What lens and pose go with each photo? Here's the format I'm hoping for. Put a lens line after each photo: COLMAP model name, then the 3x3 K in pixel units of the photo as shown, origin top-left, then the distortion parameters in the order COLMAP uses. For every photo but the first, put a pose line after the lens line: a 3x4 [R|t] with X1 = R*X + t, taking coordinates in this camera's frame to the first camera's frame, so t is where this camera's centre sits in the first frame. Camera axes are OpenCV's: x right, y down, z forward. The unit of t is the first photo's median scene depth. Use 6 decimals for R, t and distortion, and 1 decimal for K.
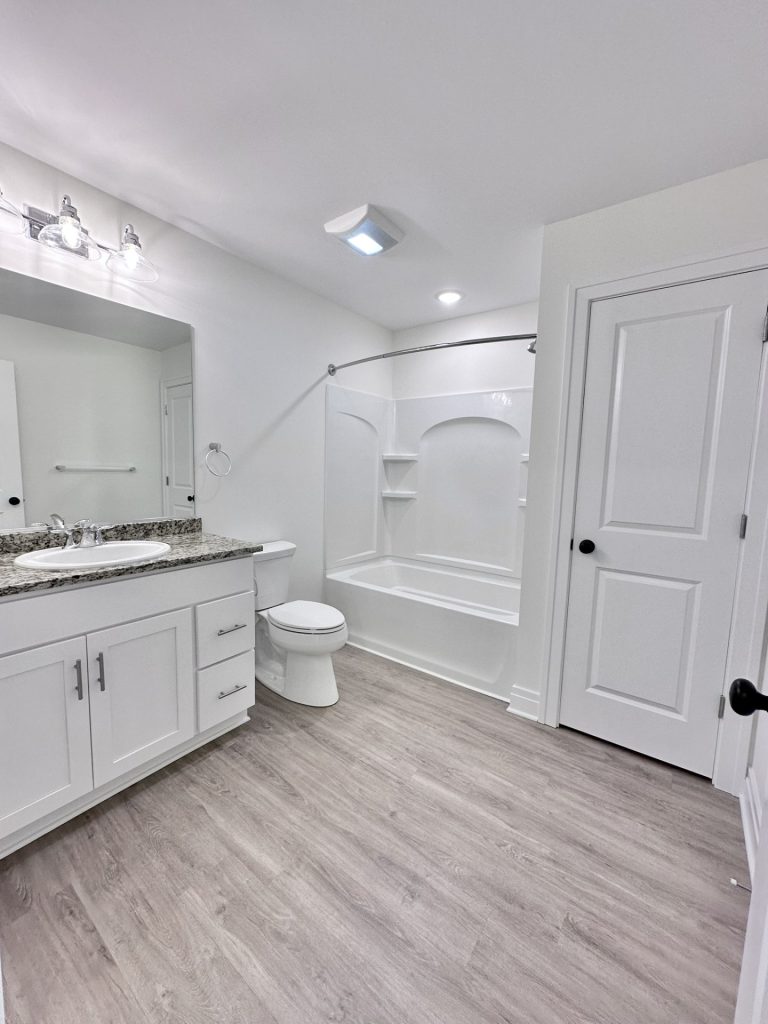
lens RADIAL K [[410.3, 0, 388.6], [0, 410.3, 514.4], [0, 0, 1]] dist [0.003538, -0.000440]
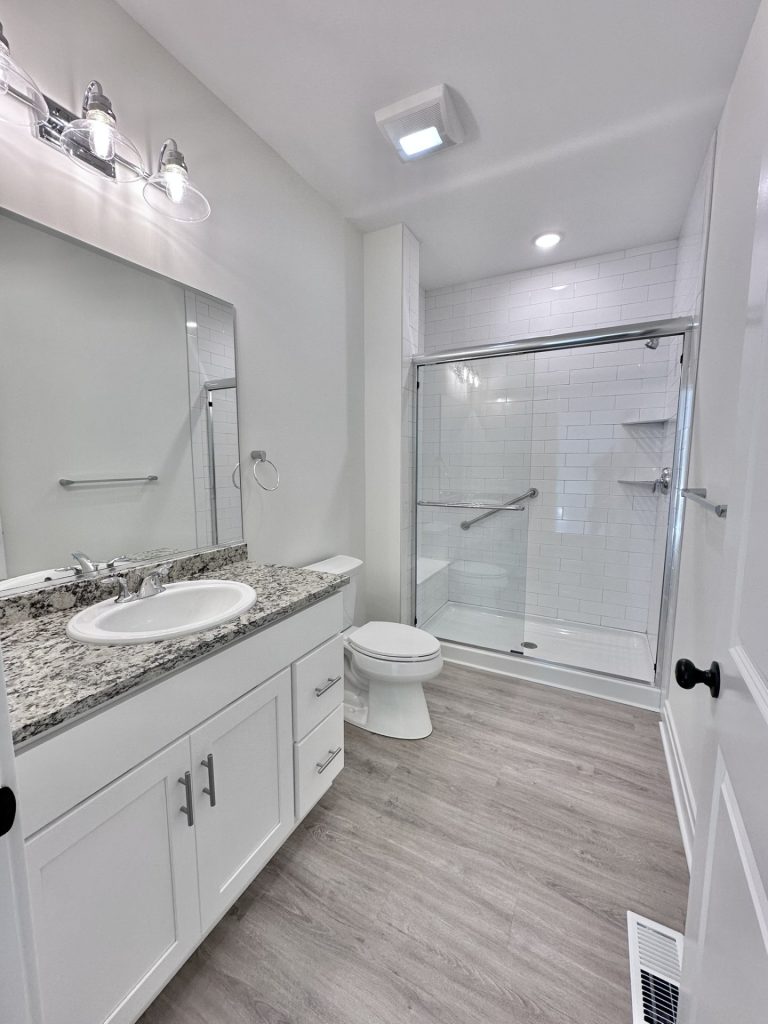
lens RADIAL K [[410.3, 0, 411.4], [0, 410.3, 511.9], [0, 0, 1]] dist [0.003538, -0.000440]
pose [[0.983274, -0.054900, 0.173663, -0.313218], [0.050960, 0.998334, 0.027071, -0.046156], [-0.174860, -0.017769, 0.984433, 0.178669]]
